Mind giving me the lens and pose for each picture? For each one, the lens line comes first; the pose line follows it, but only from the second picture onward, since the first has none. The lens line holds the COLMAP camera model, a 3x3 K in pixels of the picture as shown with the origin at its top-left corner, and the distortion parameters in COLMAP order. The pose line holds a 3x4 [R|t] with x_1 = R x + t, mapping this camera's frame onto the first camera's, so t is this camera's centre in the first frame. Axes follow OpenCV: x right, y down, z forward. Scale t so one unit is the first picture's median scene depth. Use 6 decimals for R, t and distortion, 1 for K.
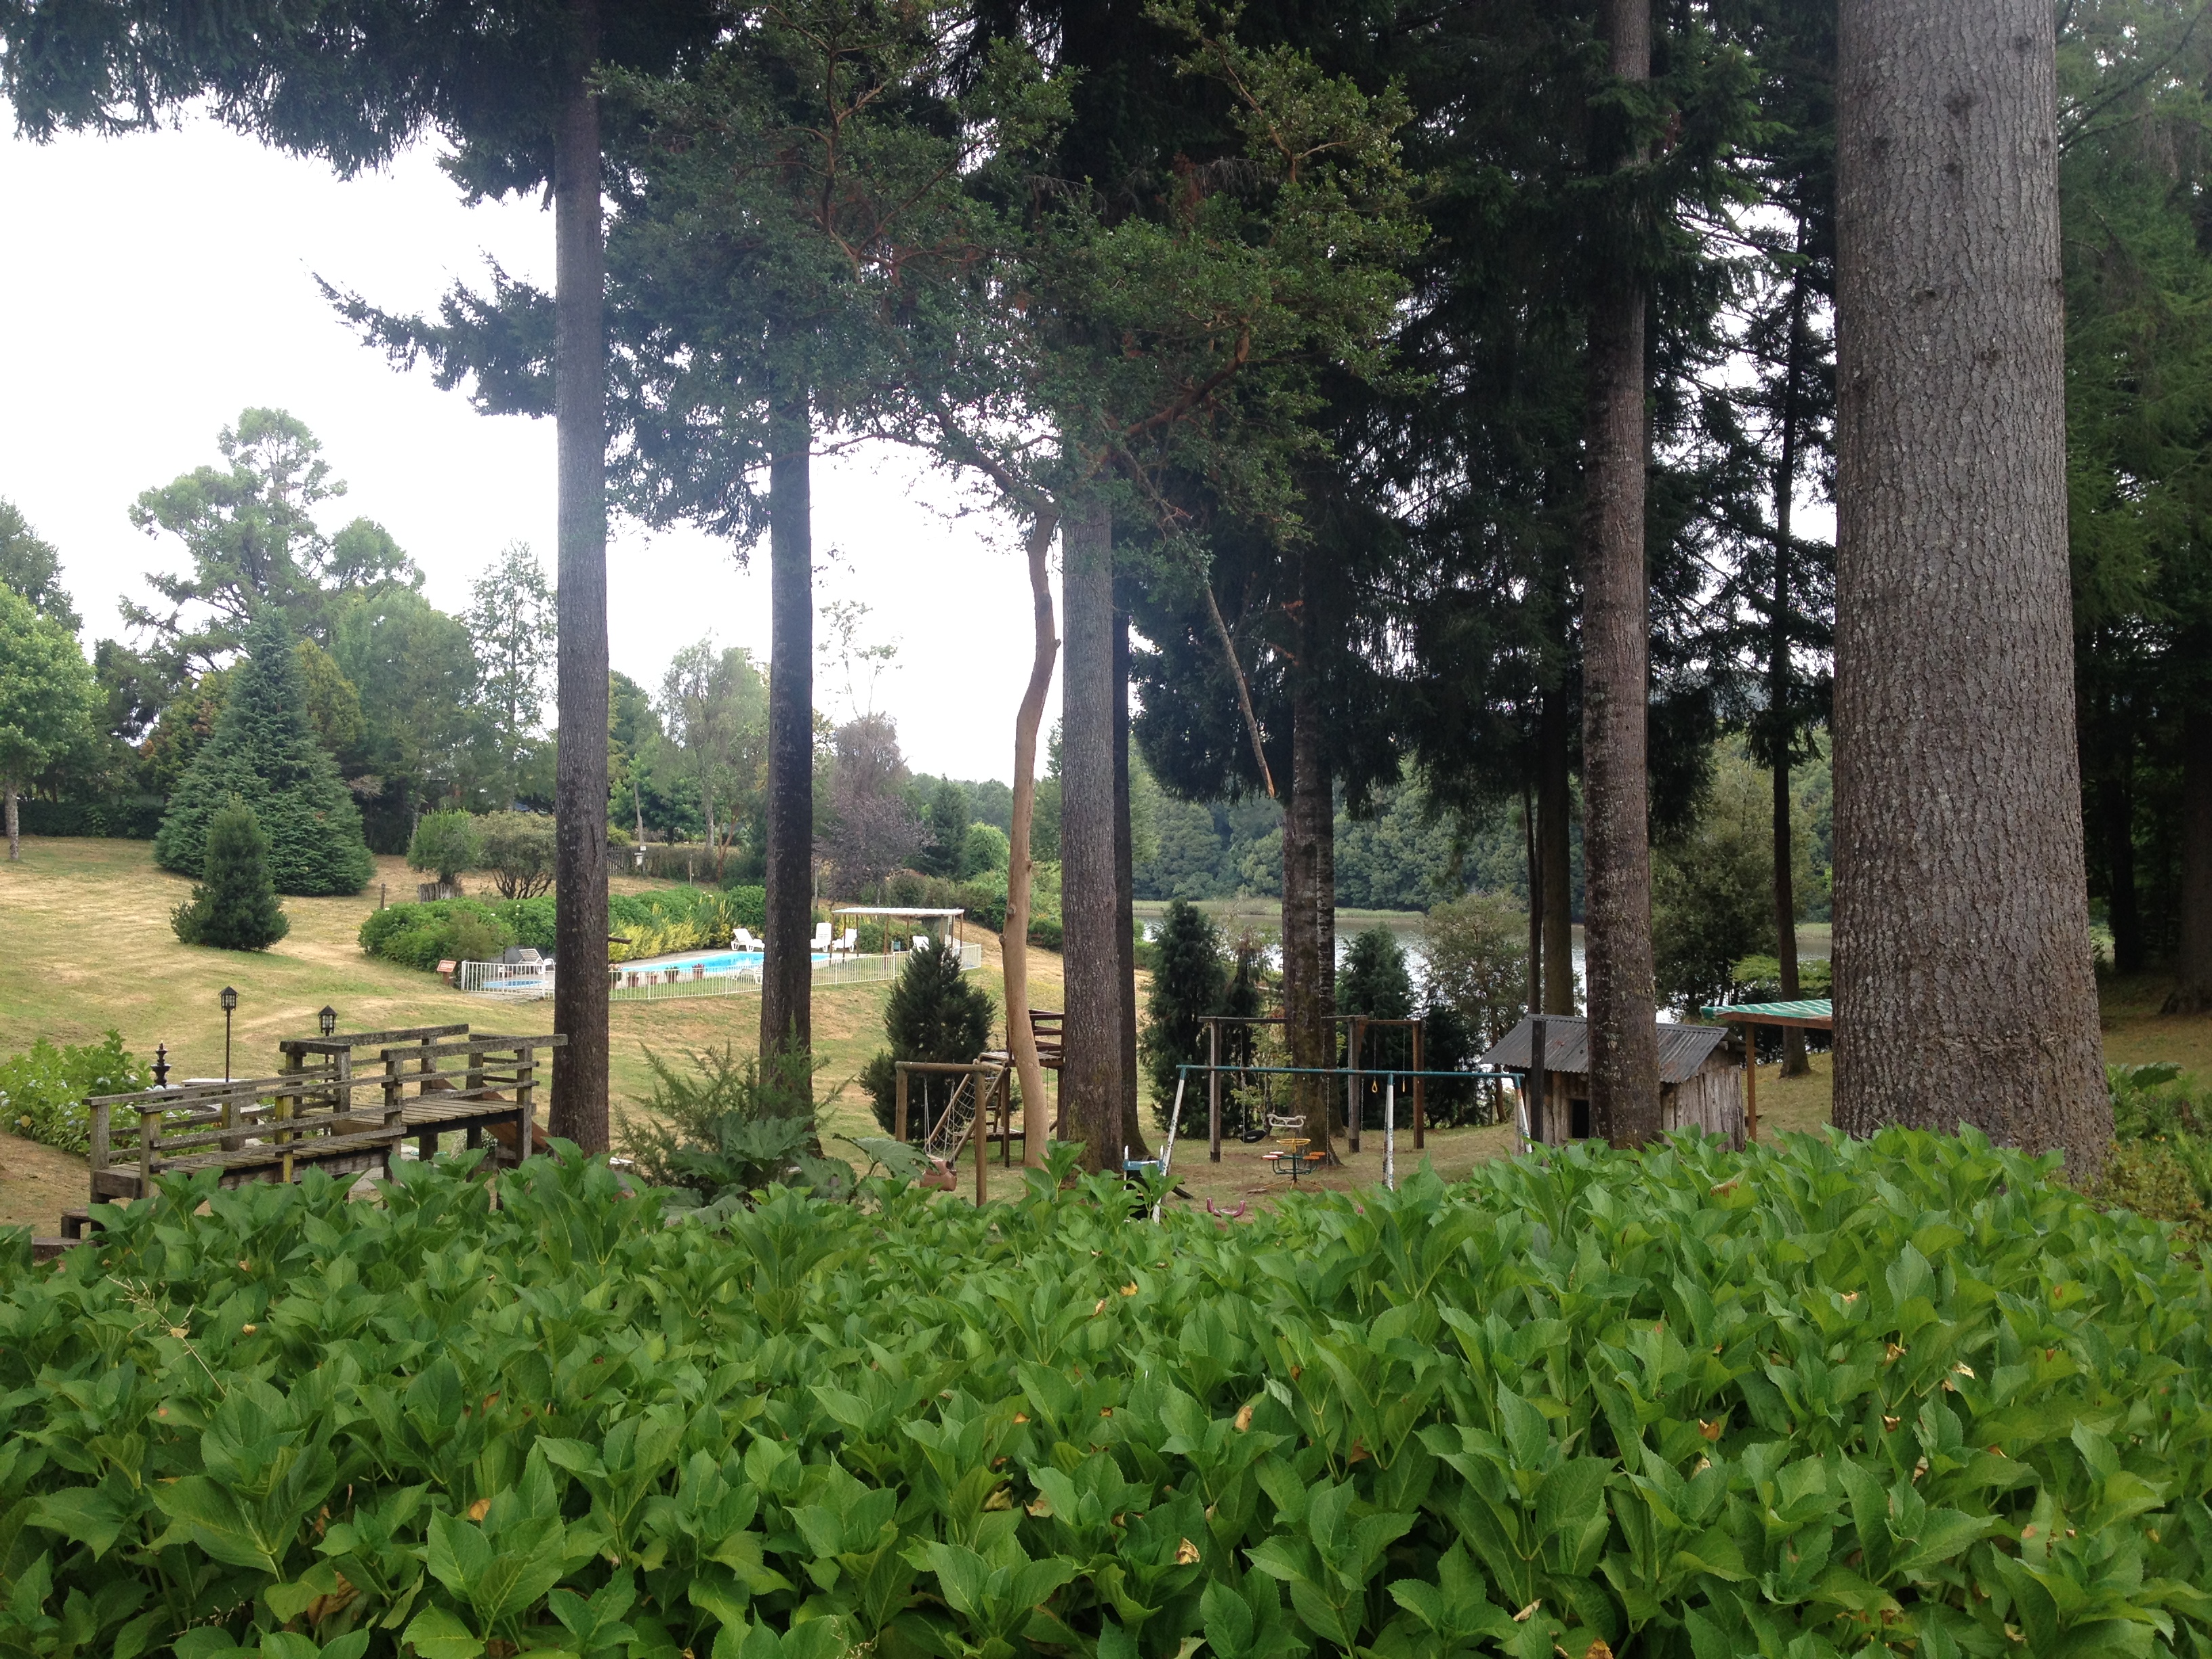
lens RADIAL K [[2052.2, 0, 1106.0], [0, 2052.2, 829.5], [0, 0, 1]] dist [-0.021291, 0.001597]
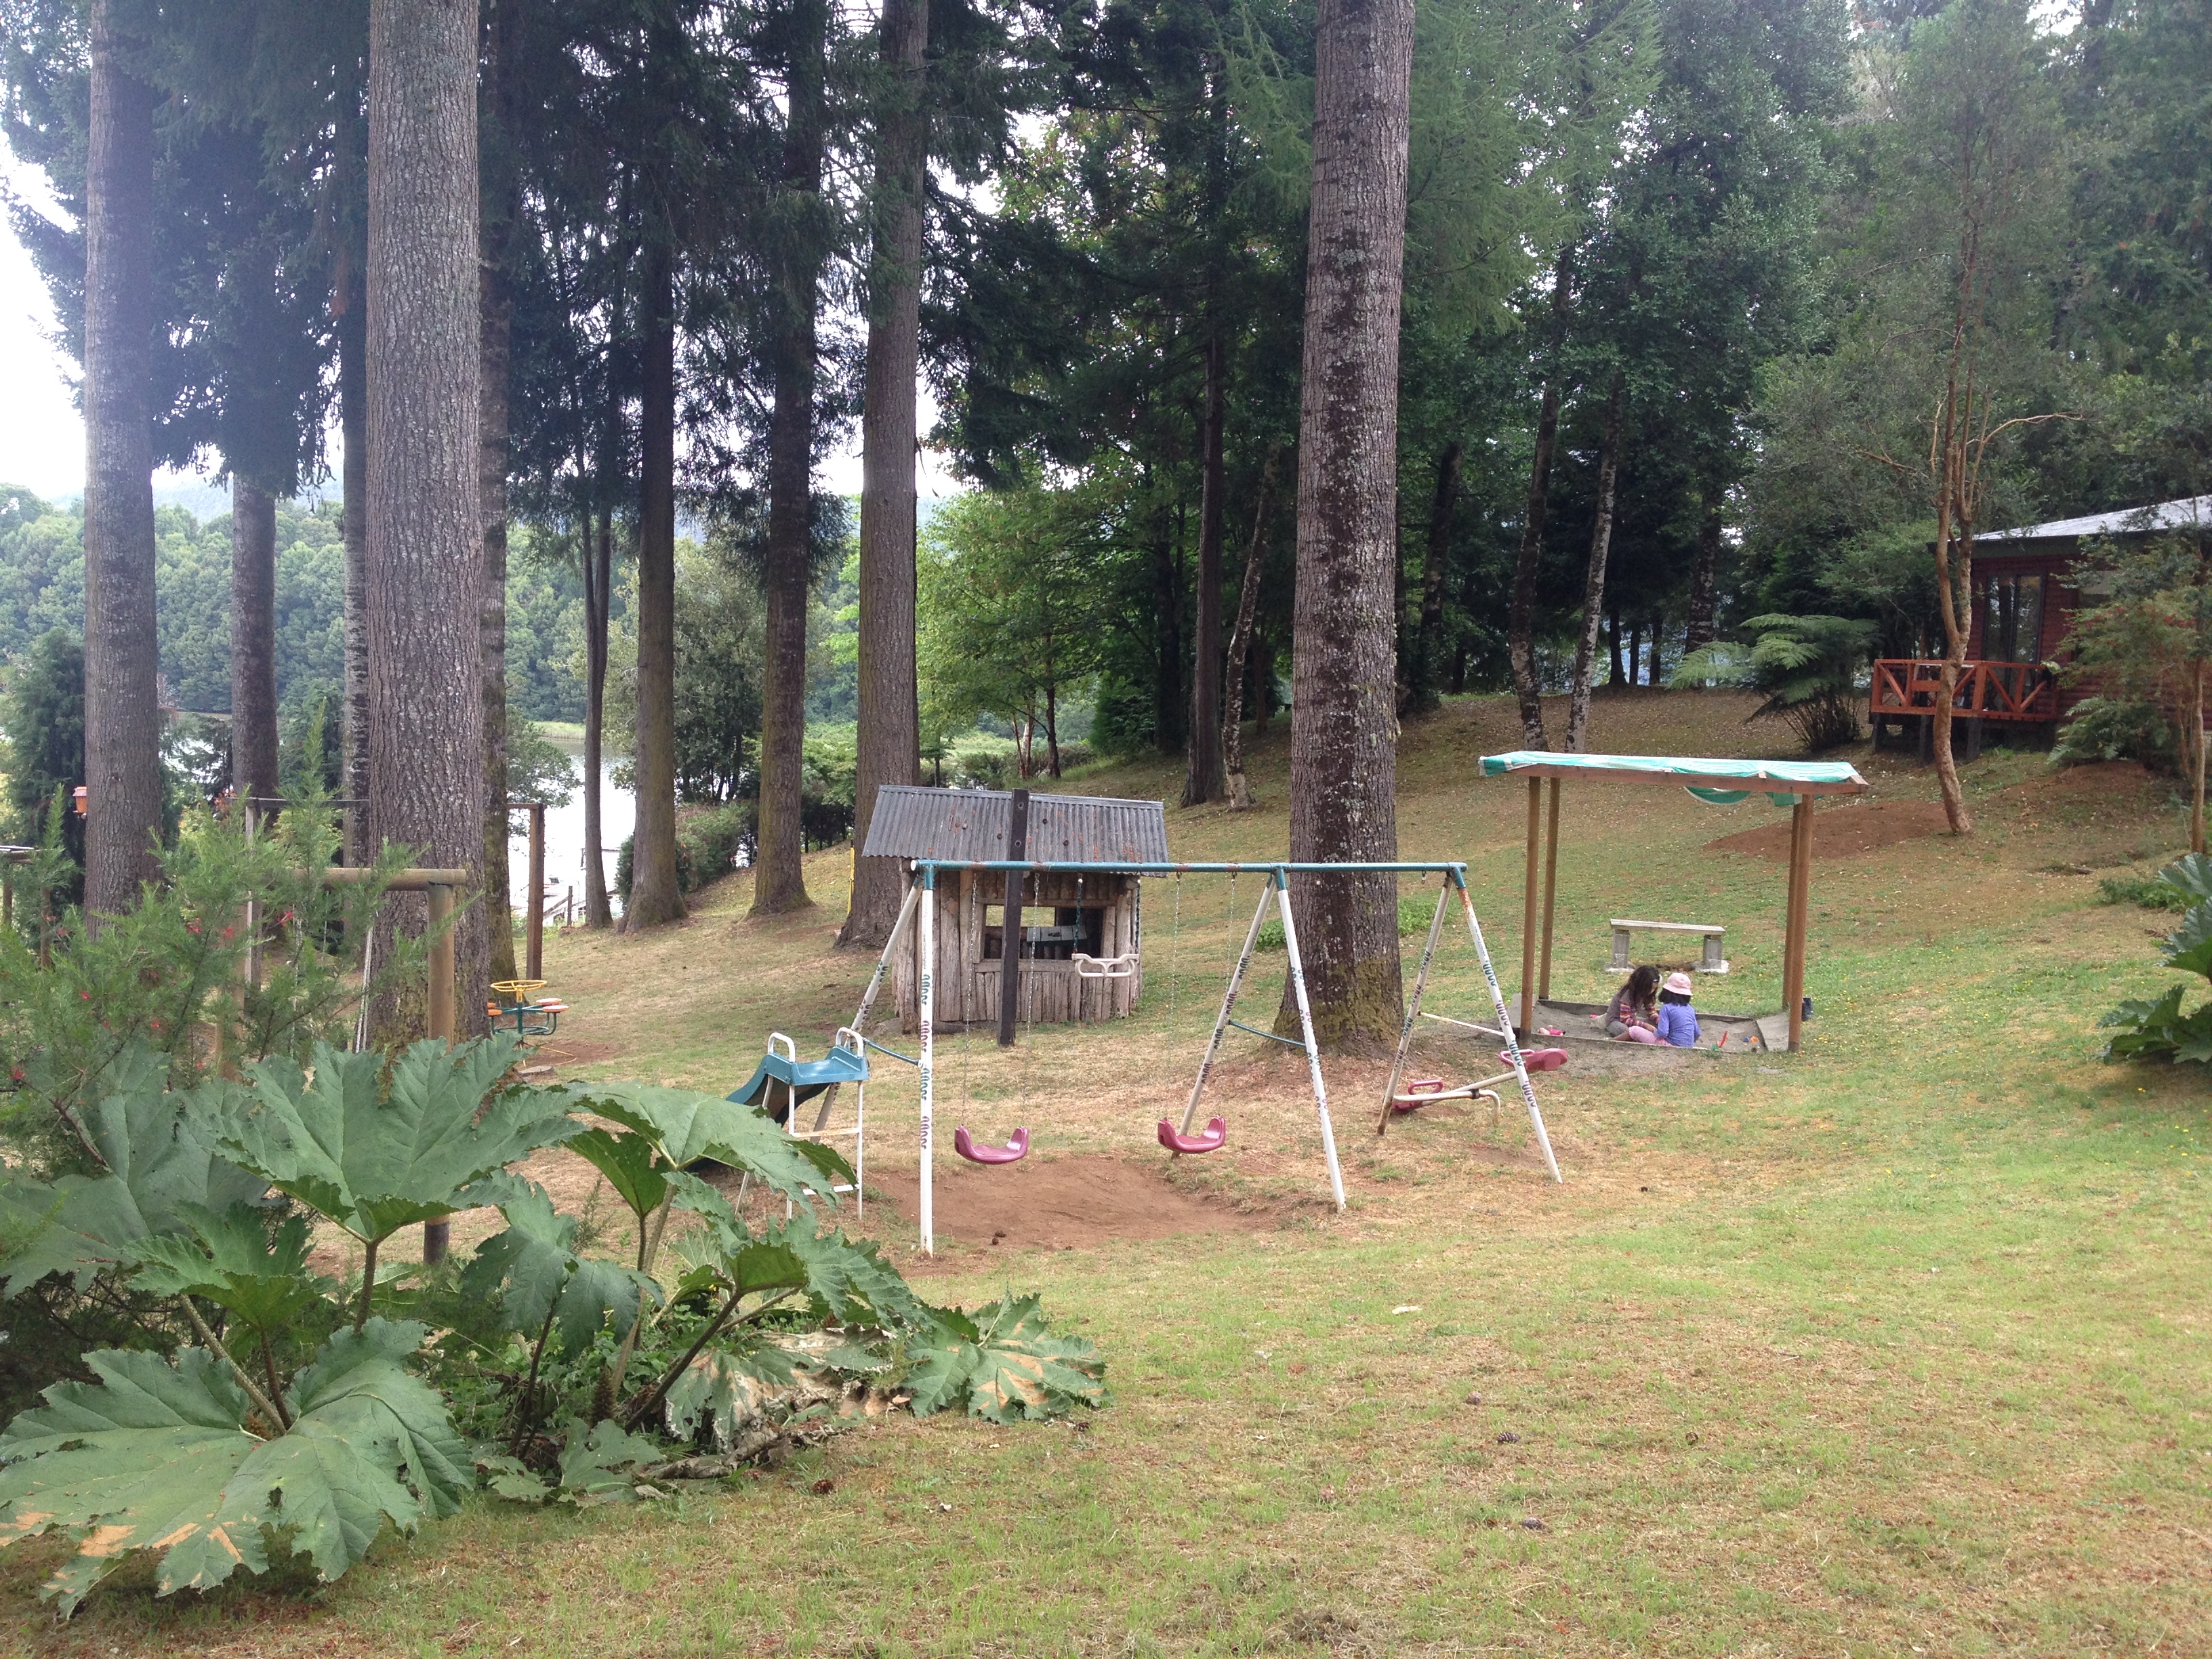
lens RADIAL K [[2052.2, 0, 1106.0], [0, 2052.2, 829.5], [0, 0, 1]] dist [-0.021291, 0.001597]
pose [[0.791610, -0.015825, 0.610822, -0.182426], [-0.040700, 0.996079, 0.078552, 0.056891], [-0.609670, -0.087043, 0.787862, 0.508103]]
